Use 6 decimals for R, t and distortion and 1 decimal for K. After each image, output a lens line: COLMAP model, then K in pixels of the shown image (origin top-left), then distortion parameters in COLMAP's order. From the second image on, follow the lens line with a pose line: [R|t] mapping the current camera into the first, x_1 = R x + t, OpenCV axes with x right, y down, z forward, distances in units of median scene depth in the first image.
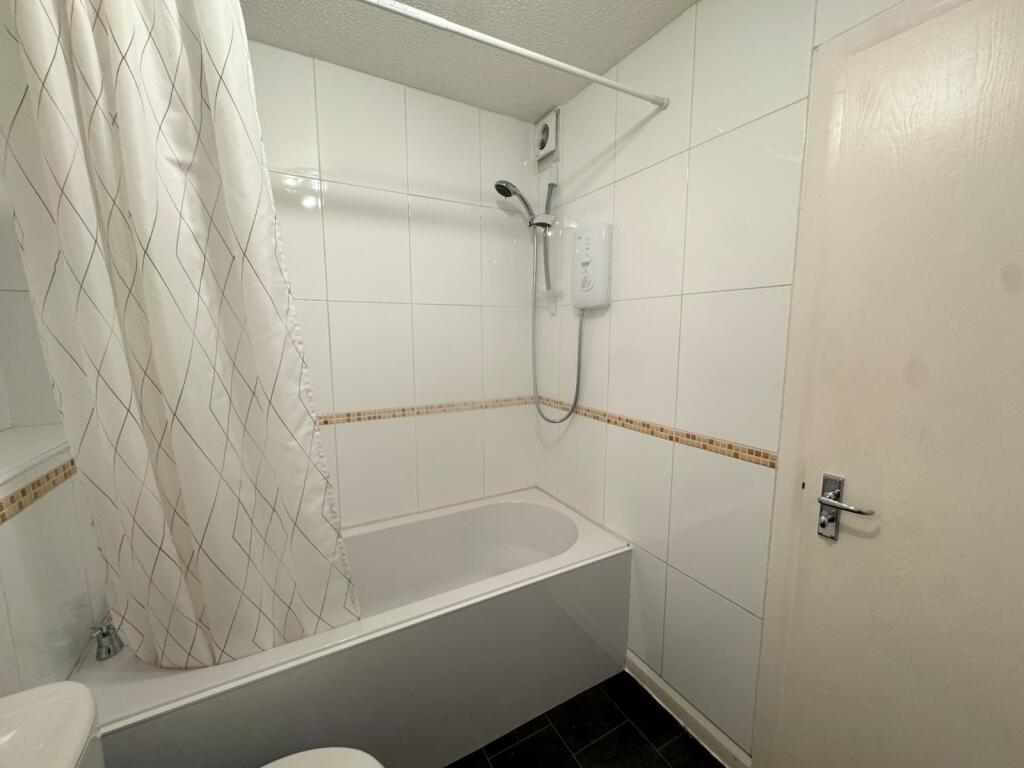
lens RADIAL K [[408.2, 0, 512.4], [0, 408.2, 385.5], [0, 0, 1]] dist [0.002460, 0.000257]
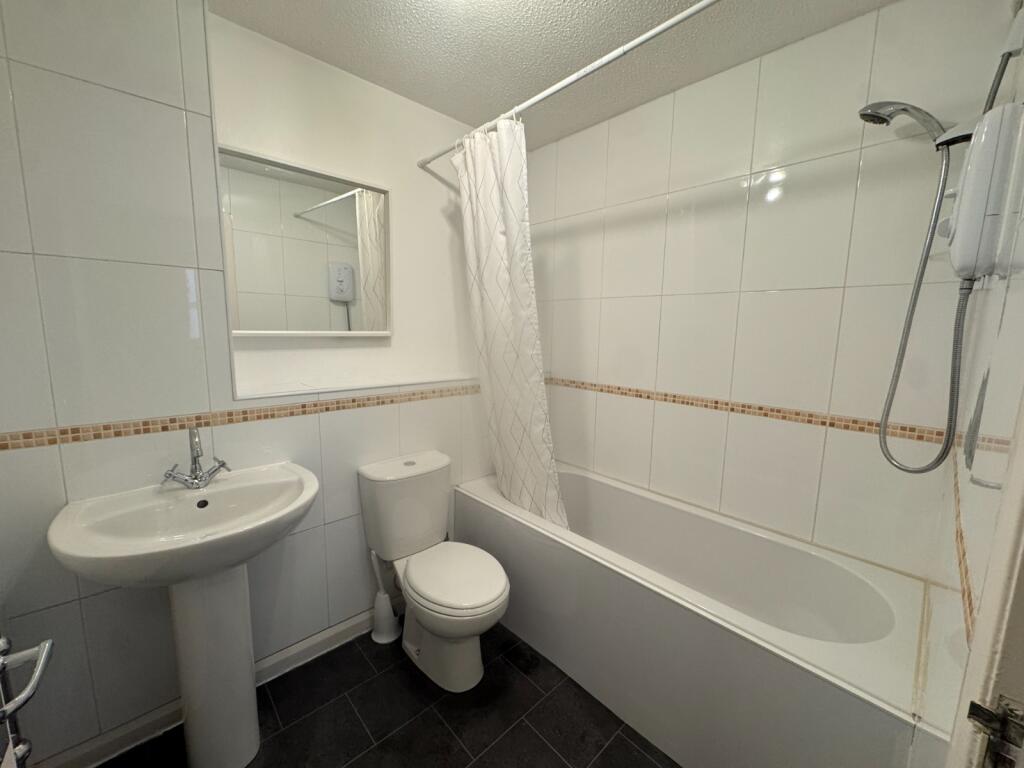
lens RADIAL K [[408.2, 0, 511.9], [0, 408.2, 386.2], [0, 0, 1]] dist [0.002460, 0.000257]
pose [[0.242754, 0.147421, -0.958821, 0.545789], [-0.146713, 0.982596, 0.113932, -0.017884], [0.958930, 0.113014, 0.260157, 0.270715]]
